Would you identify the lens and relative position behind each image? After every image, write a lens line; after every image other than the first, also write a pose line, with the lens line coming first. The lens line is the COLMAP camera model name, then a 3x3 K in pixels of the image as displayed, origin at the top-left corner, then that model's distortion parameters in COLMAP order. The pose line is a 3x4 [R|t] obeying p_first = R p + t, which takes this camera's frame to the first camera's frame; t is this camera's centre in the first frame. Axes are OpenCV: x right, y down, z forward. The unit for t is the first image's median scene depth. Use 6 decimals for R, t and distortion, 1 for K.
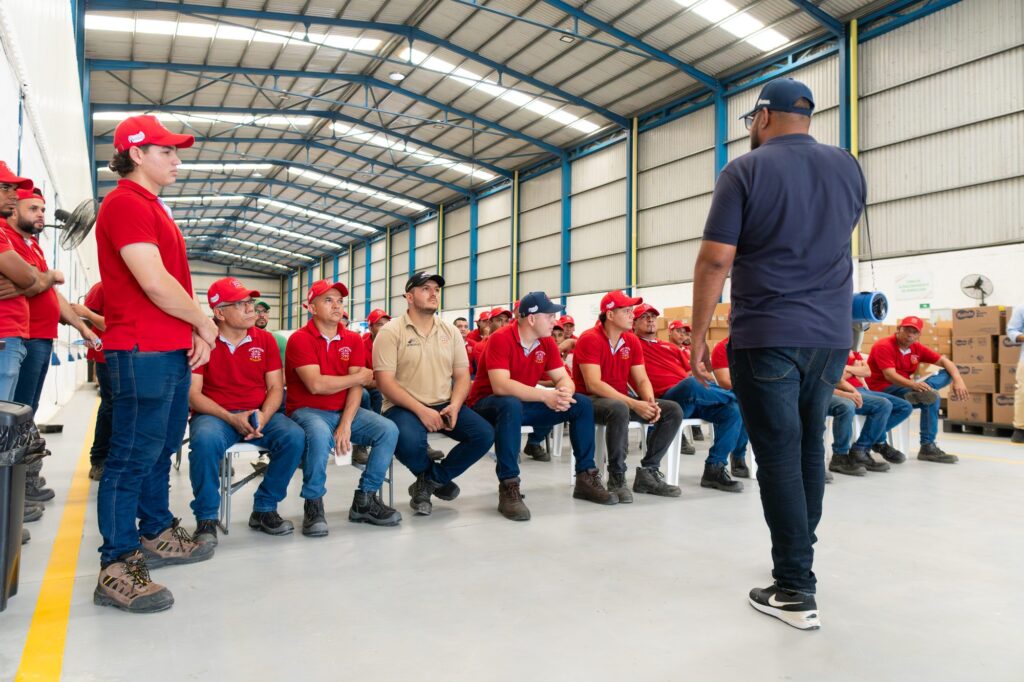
lens RADIAL K [[733.4, 0, 501.6], [0, 733.4, 340.3], [0, 0, 1]] dist [-0.001983, -0.003522]
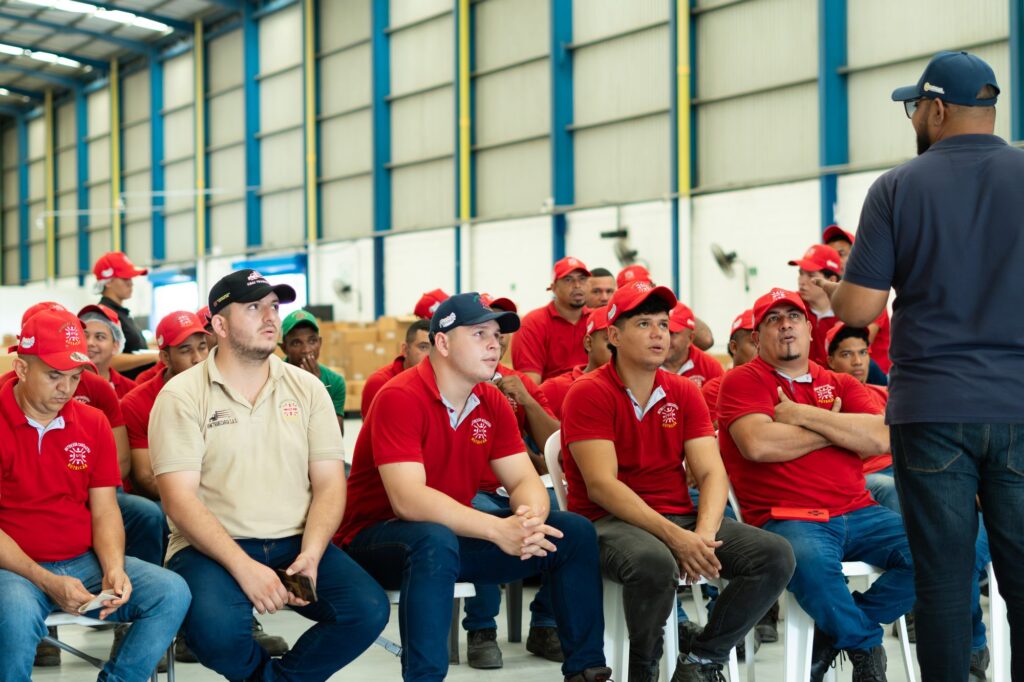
lens RADIAL K [[2446.2, 0, 508.1], [0, 2446.2, 338.1], [0, 0, 1]] dist [-0.040929, 0.117699]
pose [[0.995663, -0.022016, -0.090388, 0.034120], [0.024111, 0.999464, 0.022153, -0.012710], [0.089852, -0.024236, 0.995660, -0.096136]]
